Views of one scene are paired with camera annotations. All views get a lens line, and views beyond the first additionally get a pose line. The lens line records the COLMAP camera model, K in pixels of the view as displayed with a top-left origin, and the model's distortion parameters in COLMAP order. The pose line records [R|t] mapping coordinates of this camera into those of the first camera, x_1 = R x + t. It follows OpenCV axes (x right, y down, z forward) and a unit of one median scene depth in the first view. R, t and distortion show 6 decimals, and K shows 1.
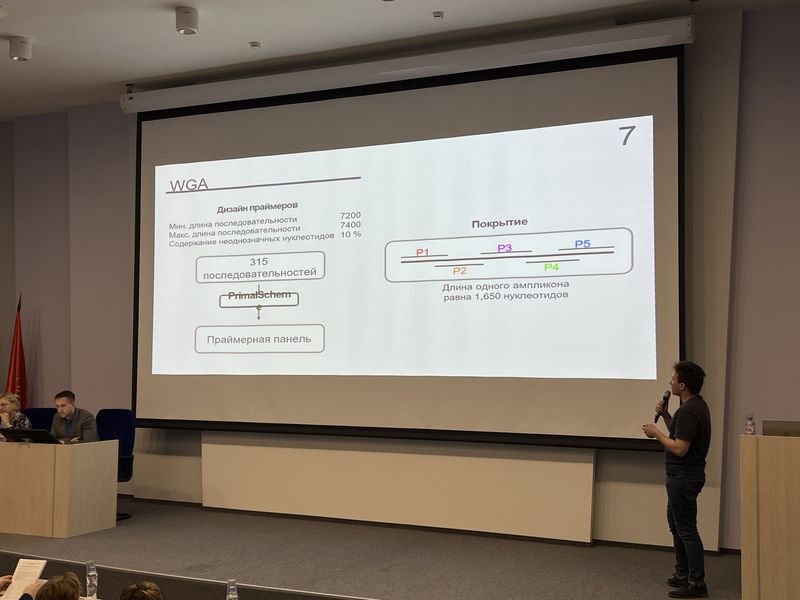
lens RADIAL K [[971.9, 0, 400.0], [0, 971.9, 300.0], [0, 0, 1]] dist [0.032495, 0.025728]
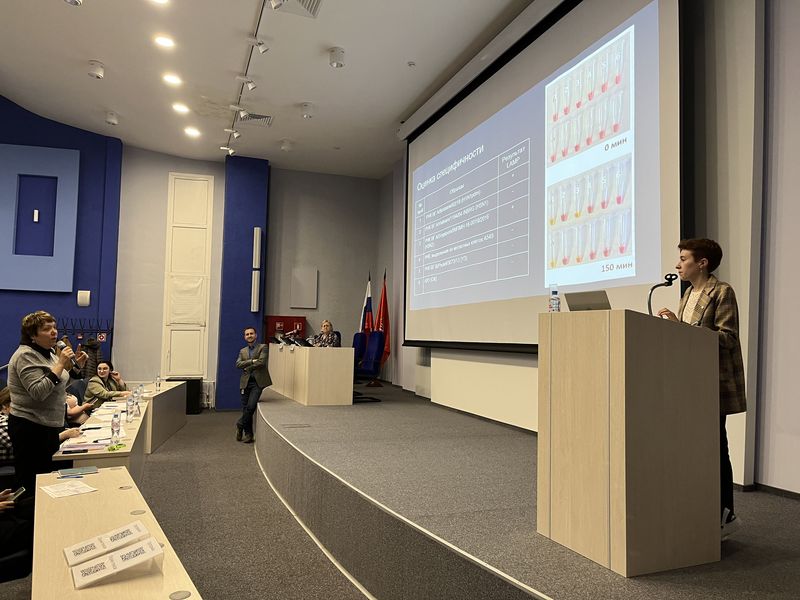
lens RADIAL K [[594.5, 0, 402.5], [0, 594.5, 298.0], [0, 0, 1]] dist [0.061204, -0.074210]
pose [[0.715892, -0.038010, -0.697176, 0.425594], [0.024210, 0.999268, -0.029621, 0.095304], [0.697791, 0.004327, 0.716288, 0.385830]]
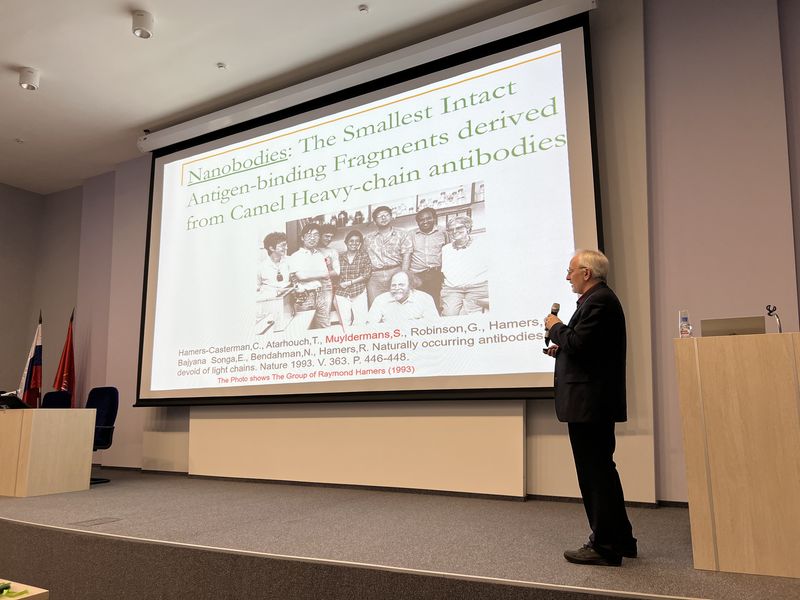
lens RADIAL K [[597.8, 0, 400.0], [0, 597.8, 300.0], [0, 0, 1]] dist [0.014072, -0.007230]
pose [[0.997473, -0.028582, -0.065049, 0.106078], [0.020311, 0.992021, -0.124427, 0.113405], [0.068086, 0.122791, 0.990094, 0.334457]]
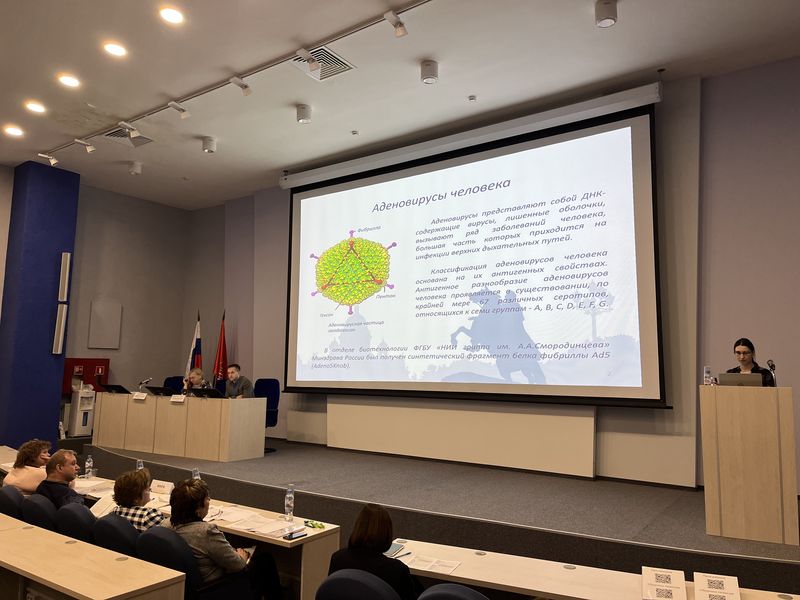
lens RADIAL K [[594.5, 0, 402.5], [0, 594.5, 298.0], [0, 0, 1]] dist [0.061204, -0.074210]
pose [[0.985341, -0.016249, -0.169819, 0.075670], [0.004884, 0.997732, -0.067130, 0.053814], [0.170525, 0.065316, 0.983186, 0.126387]]
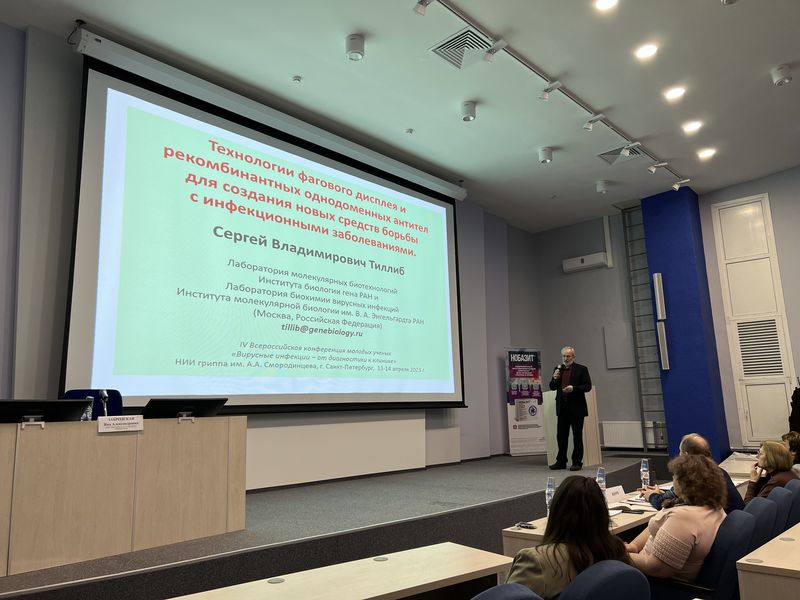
lens RADIAL K [[597.8, 0, 400.0], [0, 597.8, 300.0], [0, 0, 1]] dist [0.014072, -0.007230]
pose [[0.304611, 0.160216, 0.938905, -0.760959], [-0.017752, 0.986535, -0.162585, 0.124055], [-0.952311, 0.032858, 0.303353, 0.668529]]
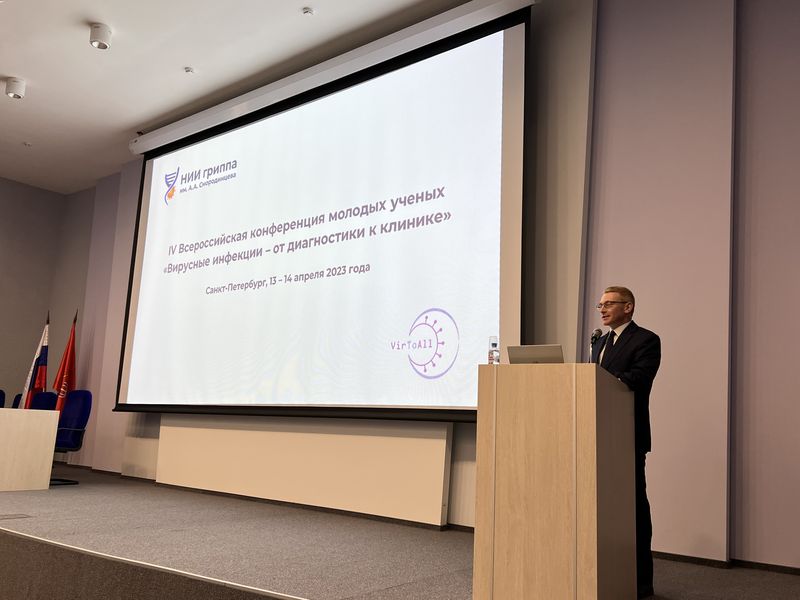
lens RADIAL K [[688.6, 0, 403.7], [0, 688.6, 296.6], [0, 0, 1]] dist [0.007730, 0.013731]
pose [[0.973912, -0.008584, -0.226762, 0.286980], [-0.022096, 0.990948, -0.132413, 0.110050], [0.225846, 0.133970, 0.964907, 0.300815]]
